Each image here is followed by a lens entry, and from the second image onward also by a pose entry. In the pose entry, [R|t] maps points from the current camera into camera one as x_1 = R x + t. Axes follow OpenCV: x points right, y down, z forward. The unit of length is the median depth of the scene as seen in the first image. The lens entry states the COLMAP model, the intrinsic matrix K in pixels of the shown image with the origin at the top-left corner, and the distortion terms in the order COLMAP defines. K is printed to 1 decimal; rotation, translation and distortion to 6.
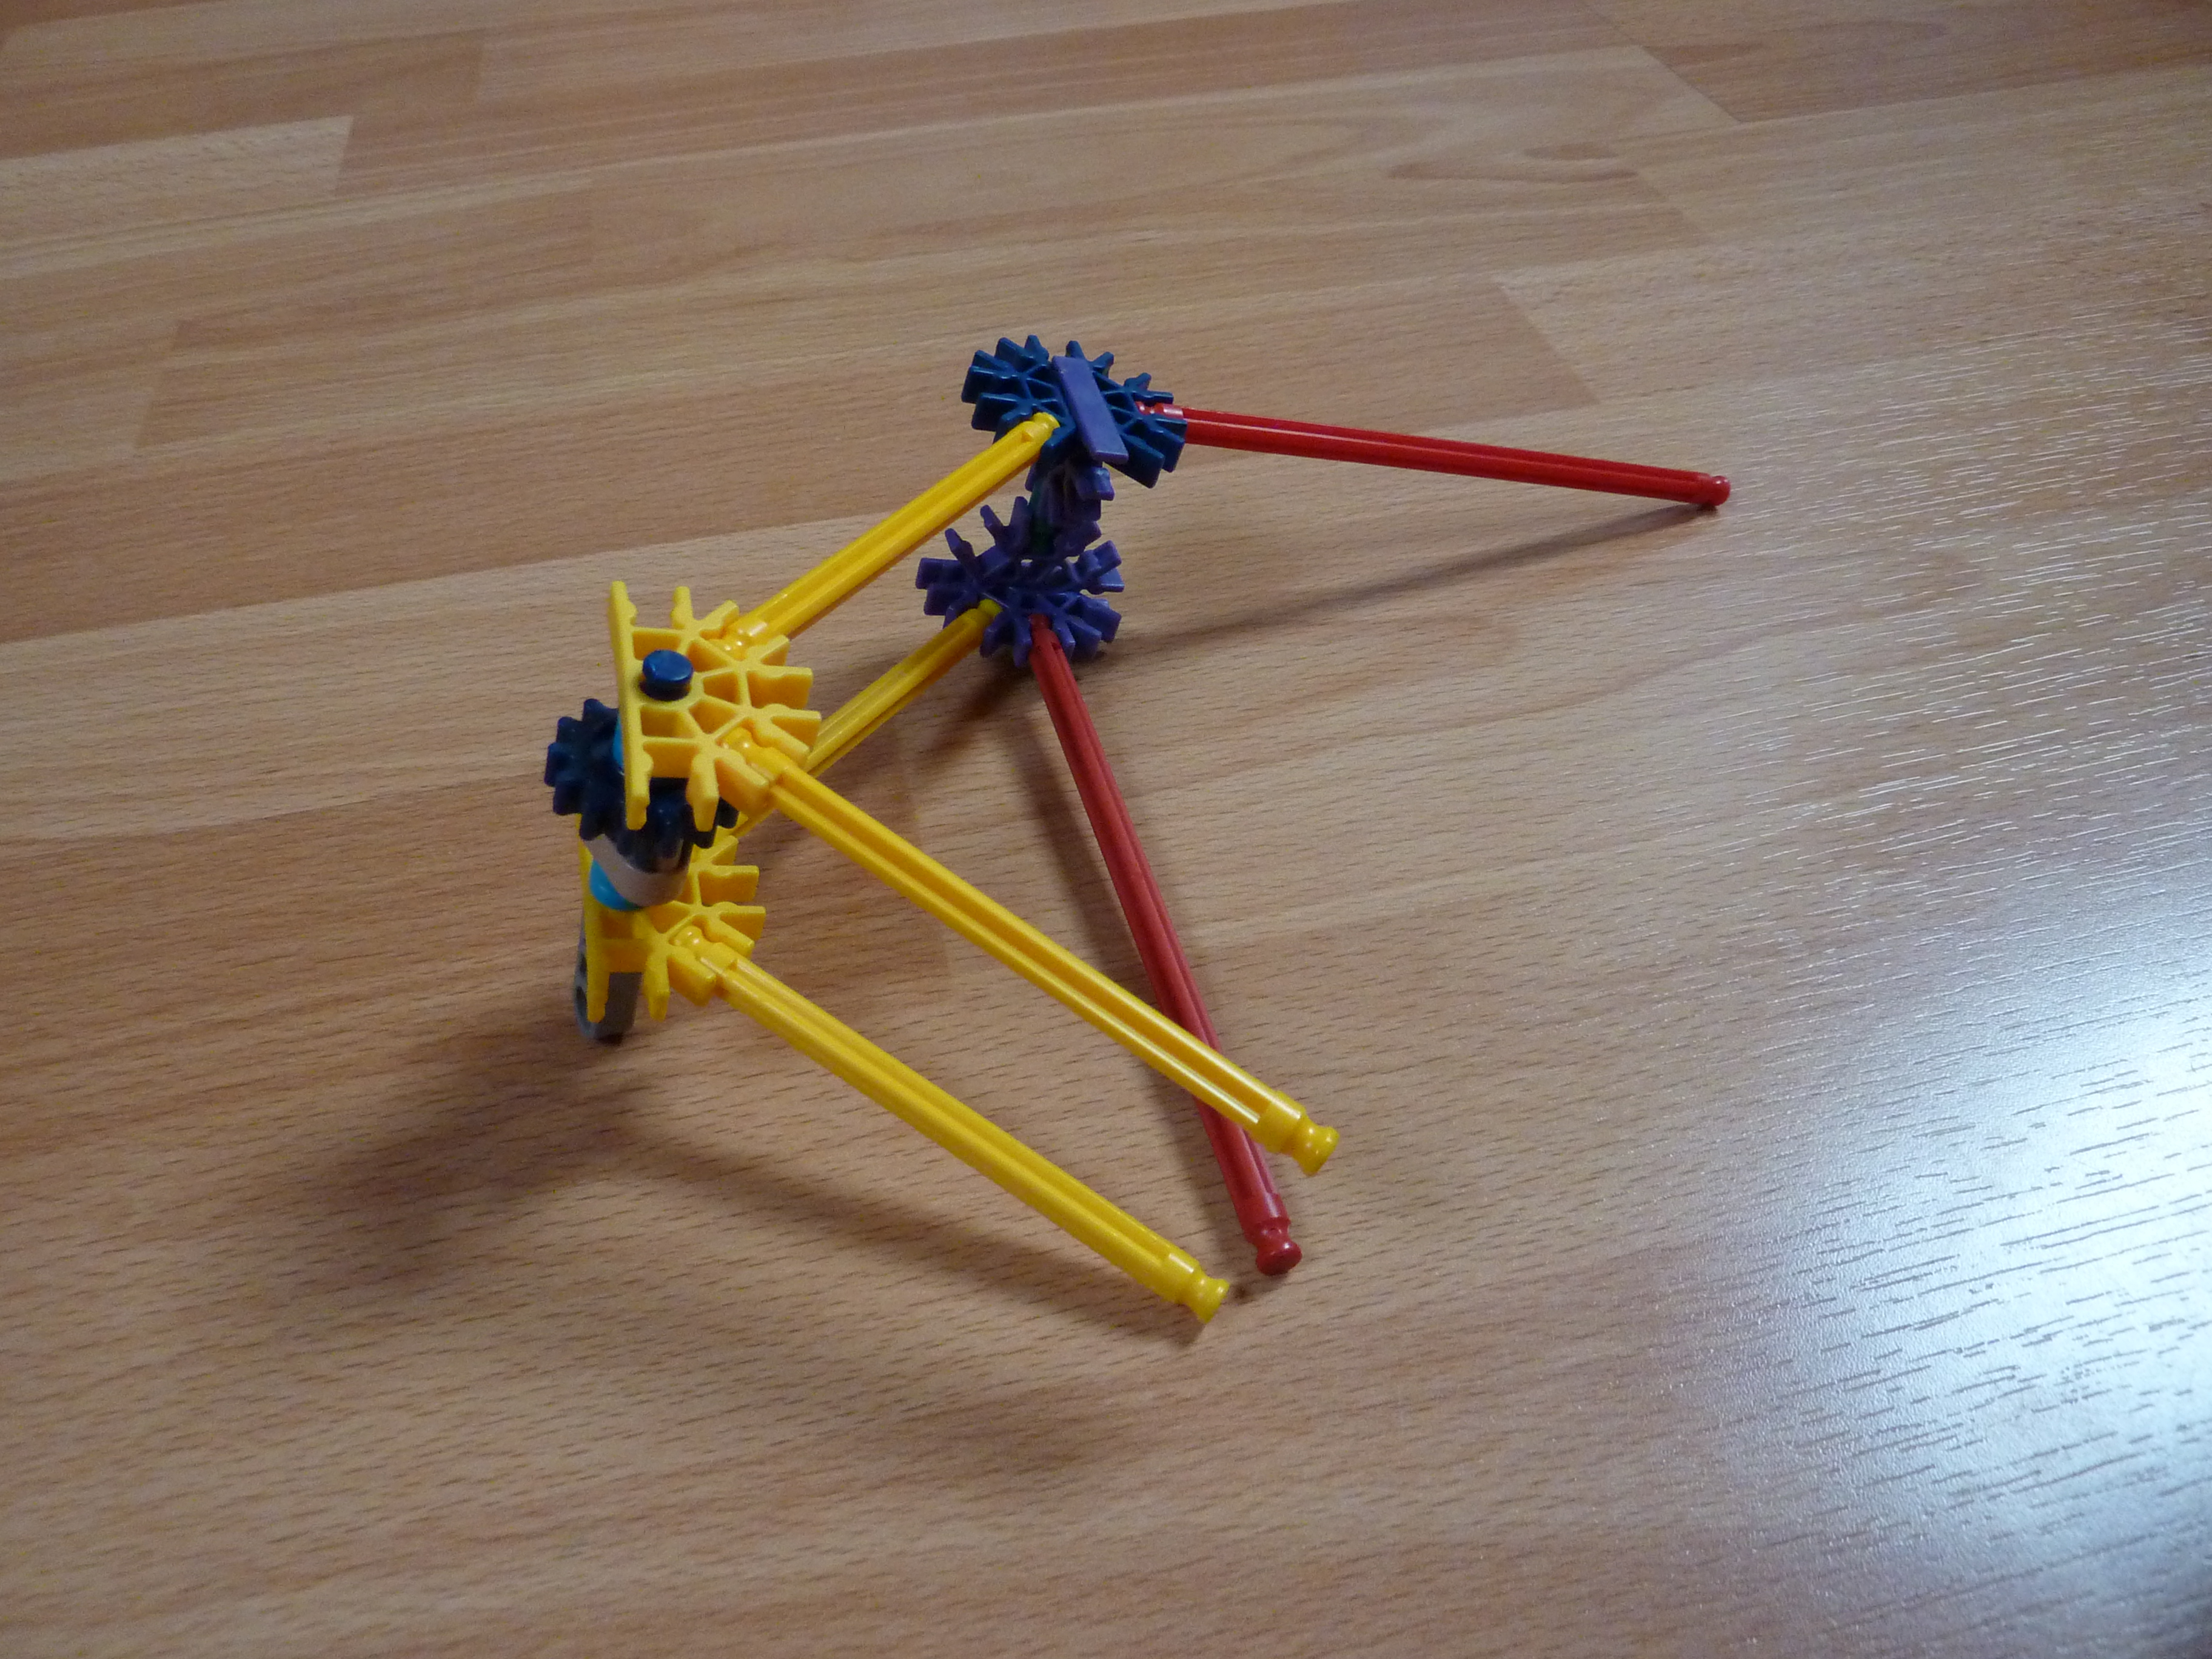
lens RADIAL K [[1646.2, 0, 1103.0], [0, 1646.2, 820.7], [0, 0, 1]] dist [-0.027968, -0.012617]
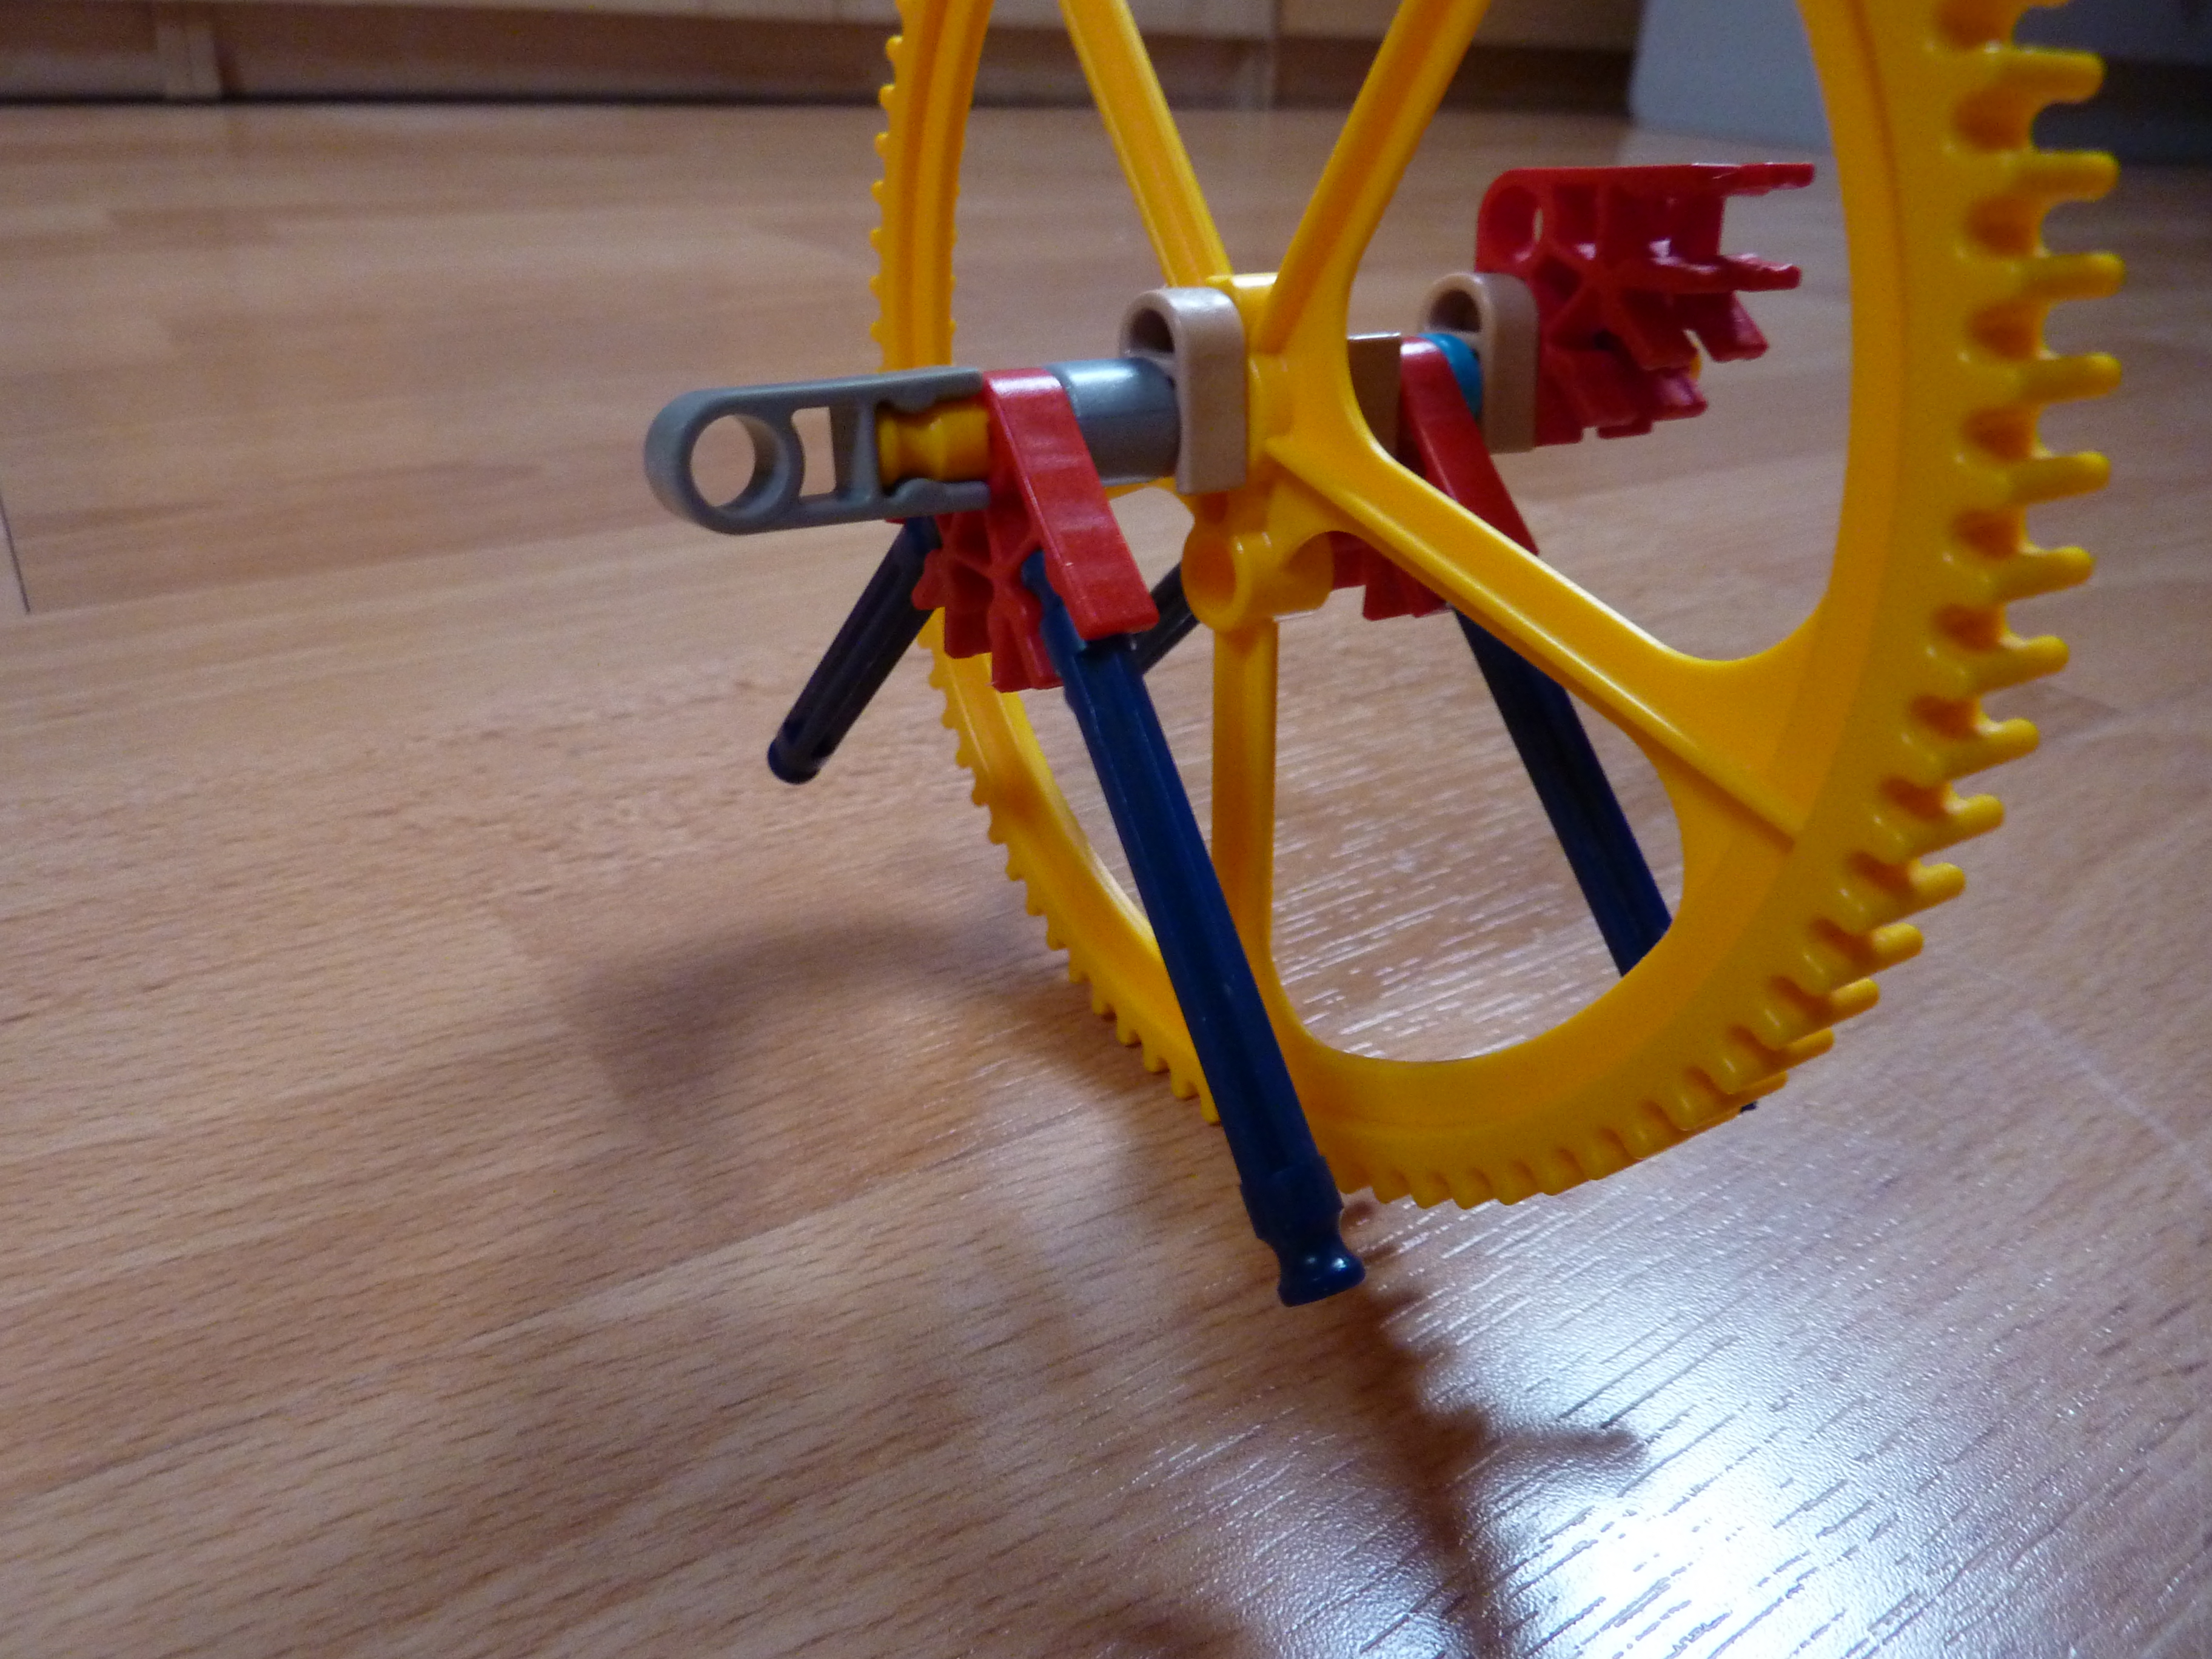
lens RADIAL K [[1646.2, 0, 1107.9], [0, 1646.2, 829.6], [0, 0, 1]] dist [-0.027968, -0.012617]
pose [[0.932193, -0.095757, 0.349066, 0.678673], [0.198097, 0.942093, -0.270587, -0.169686], [-0.302942, 0.321388, 0.897182, 0.517129]]
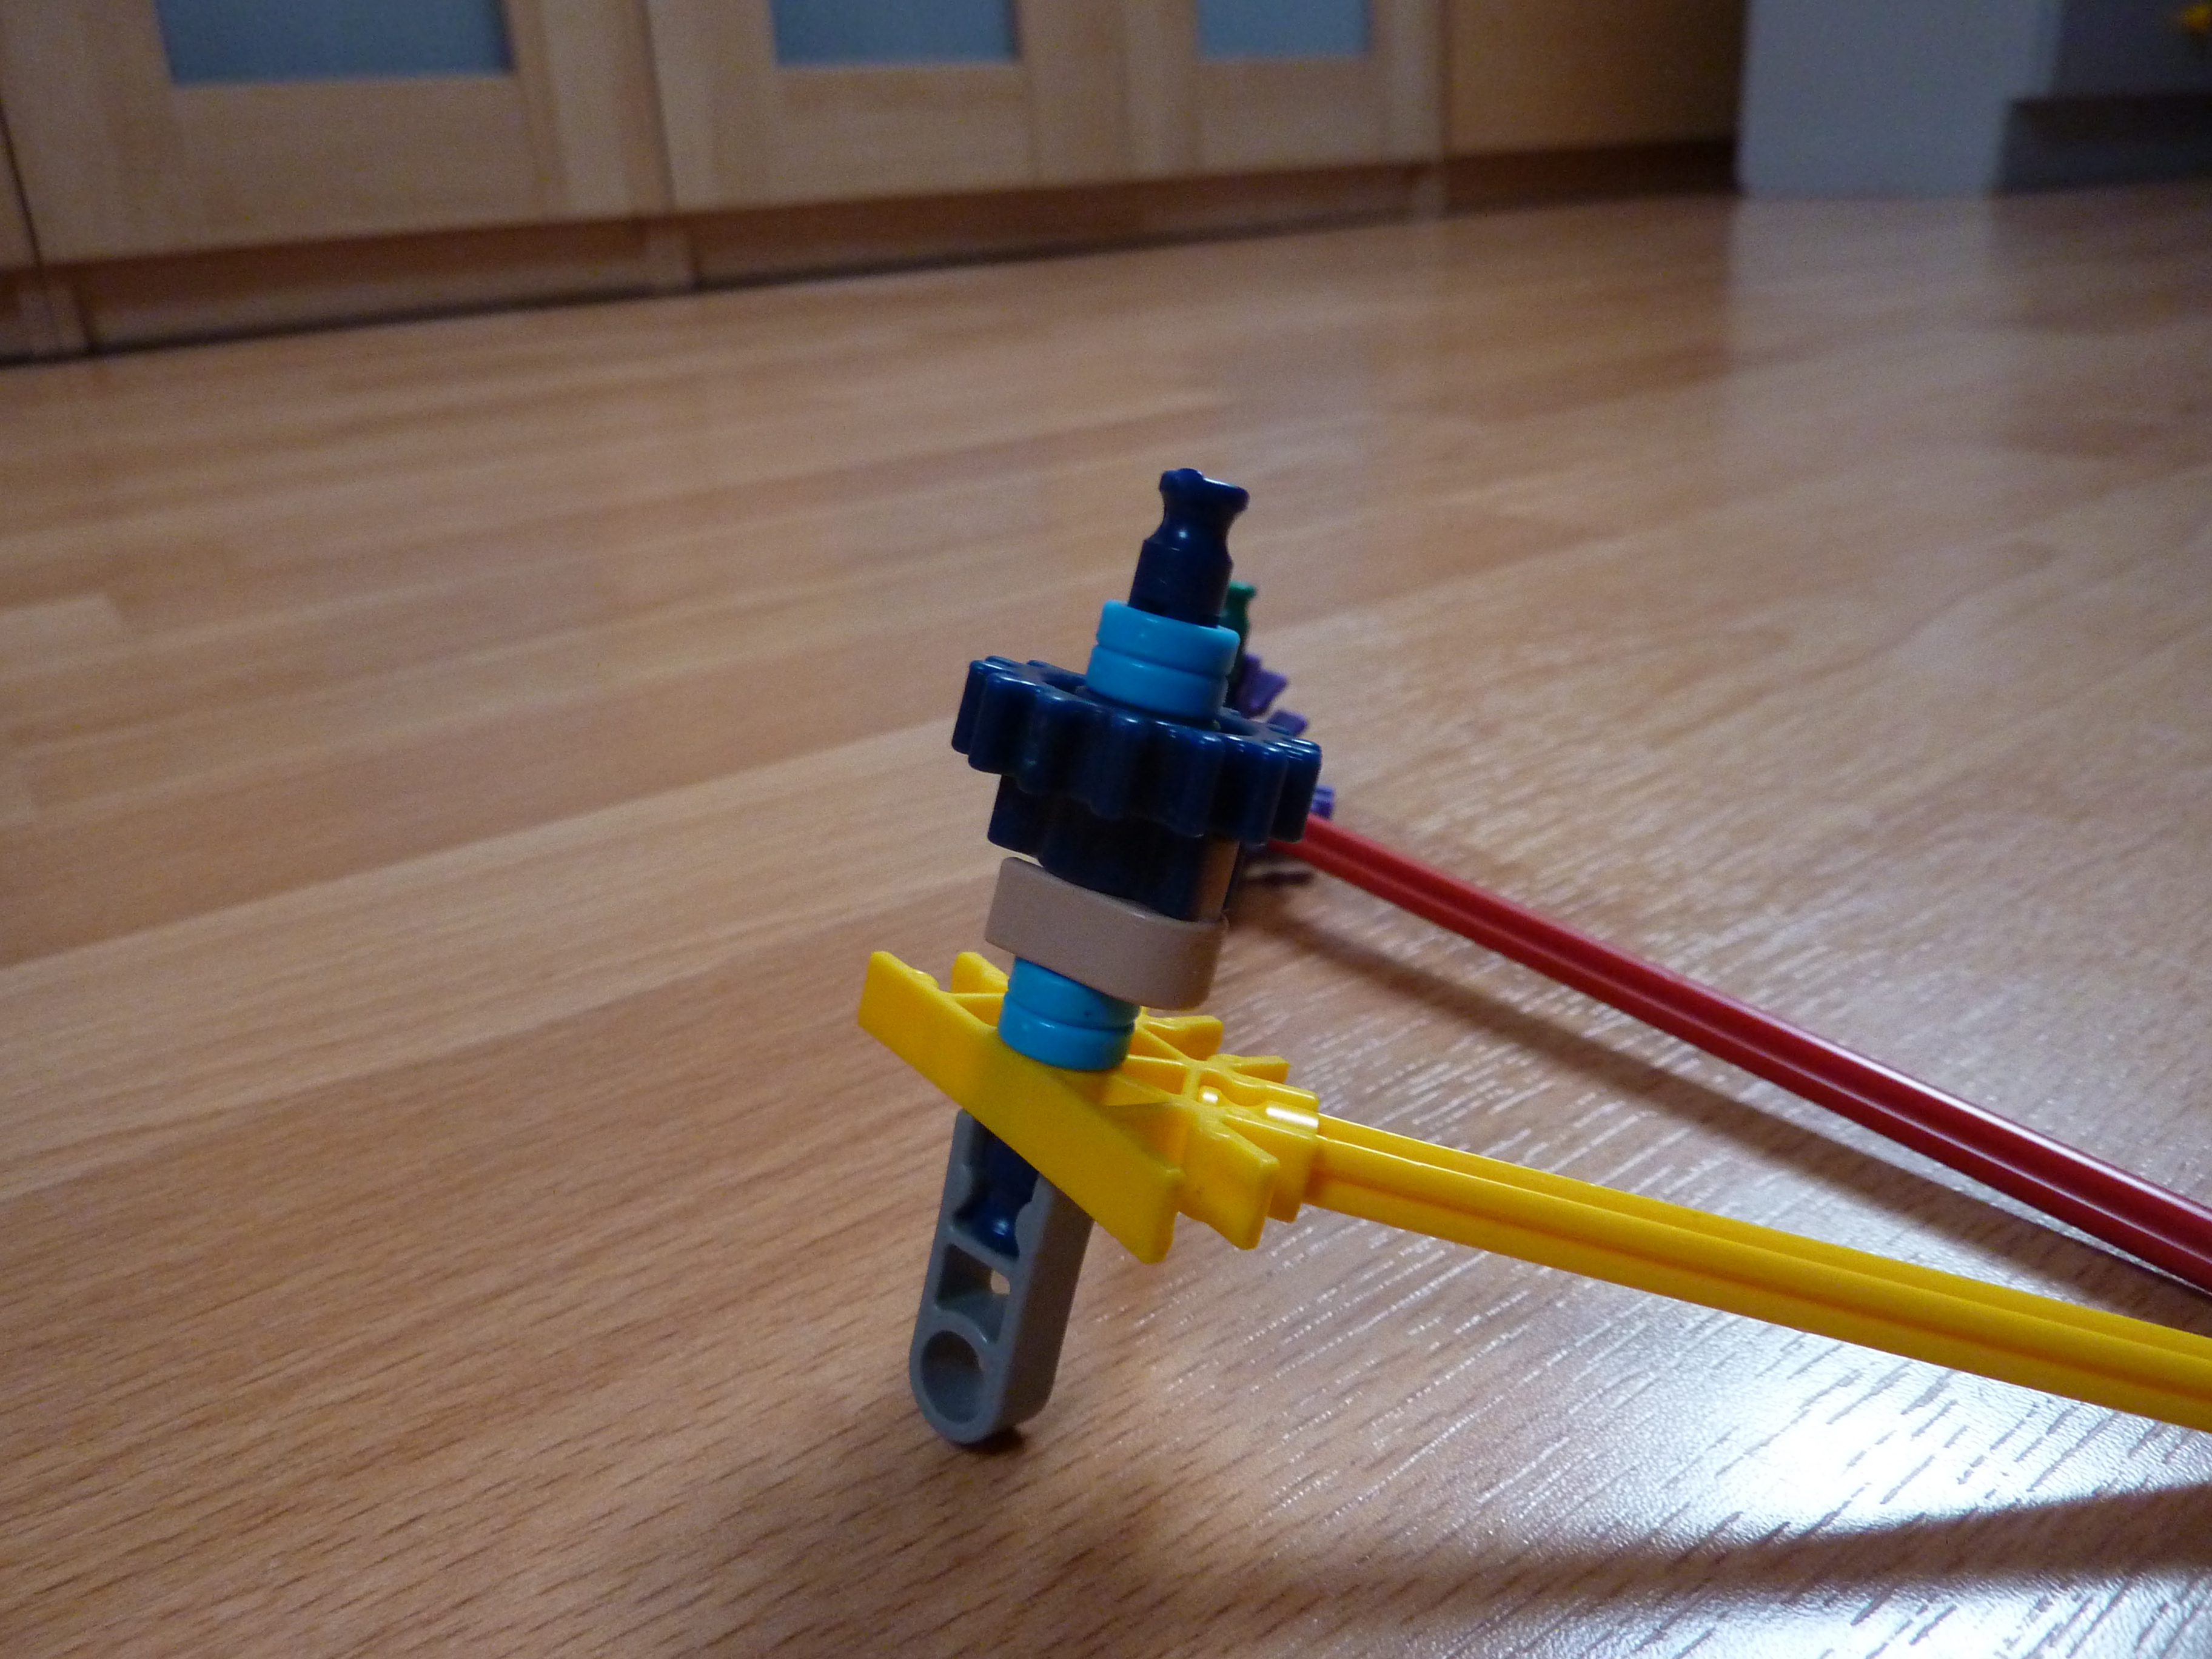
lens RADIAL K [[1646.2, 0, 1081.0], [0, 1646.2, 828.8], [0, 0, 1]] dist [-0.027968, -0.012617]
pose [[0.922065, -0.174784, 0.345322, -0.410806], [0.298746, 0.888657, -0.347908, 0.174082], [-0.246064, 0.423958, 0.871615, 0.241177]]
